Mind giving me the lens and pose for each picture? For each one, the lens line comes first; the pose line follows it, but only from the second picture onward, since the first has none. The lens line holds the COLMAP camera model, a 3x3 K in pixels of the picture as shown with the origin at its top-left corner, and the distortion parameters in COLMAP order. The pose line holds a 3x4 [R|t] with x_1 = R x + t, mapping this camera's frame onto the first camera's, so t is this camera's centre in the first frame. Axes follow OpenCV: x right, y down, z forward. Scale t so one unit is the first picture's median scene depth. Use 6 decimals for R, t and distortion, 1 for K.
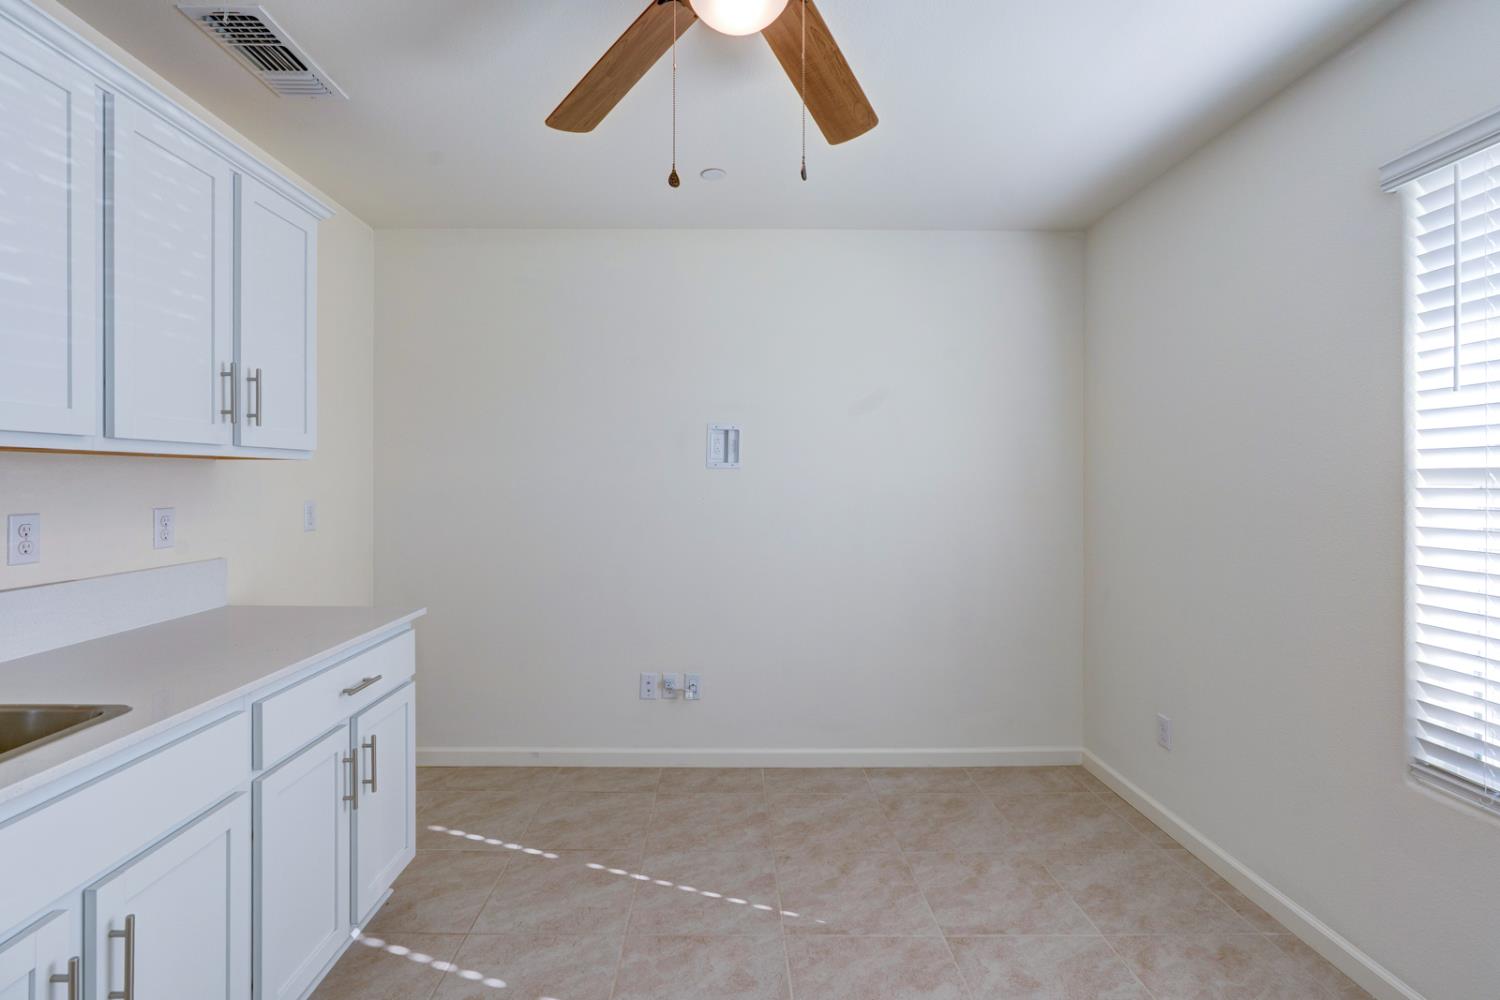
lens RADIAL K [[689.3, 0, 744.3], [0, 689.3, 487.0], [0, 0, 1]] dist [-0.000544, -0.000082]
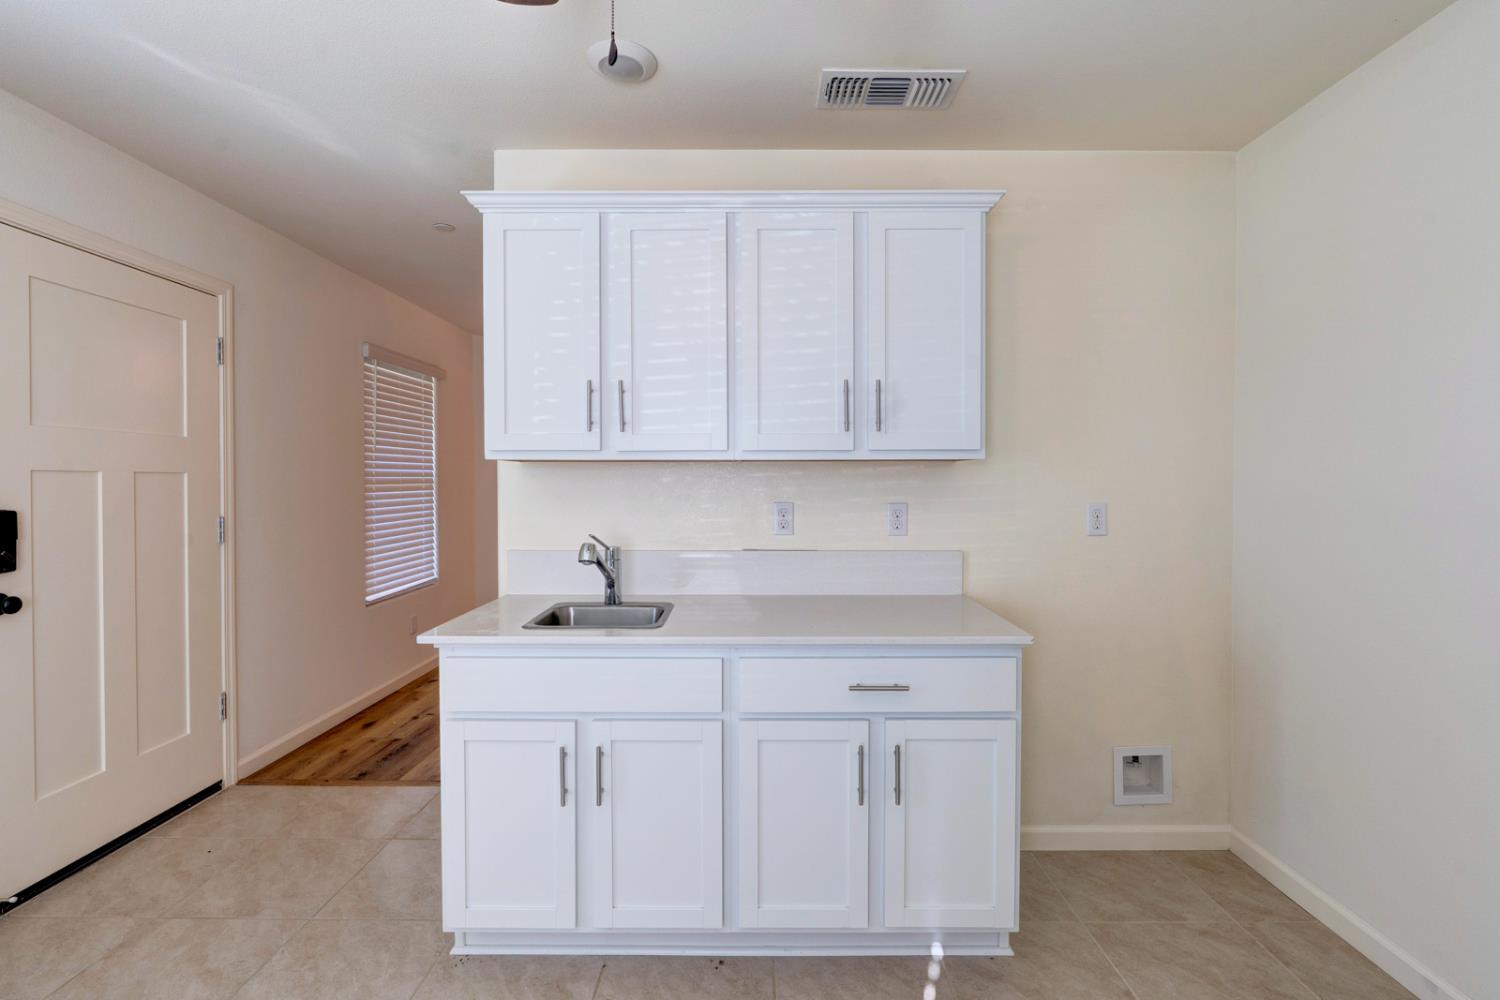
lens RADIAL K [[720.7, 0, 750.0], [0, 720.7, 500.0], [0, 0, 1]] dist [-0.002732, -0.000525]
pose [[-0.027629, 0.020388, -0.999410, 0.440345], [-0.010660, 0.999729, 0.020689, 0.000465], [0.999561, 0.011225, -0.027404, 0.772331]]
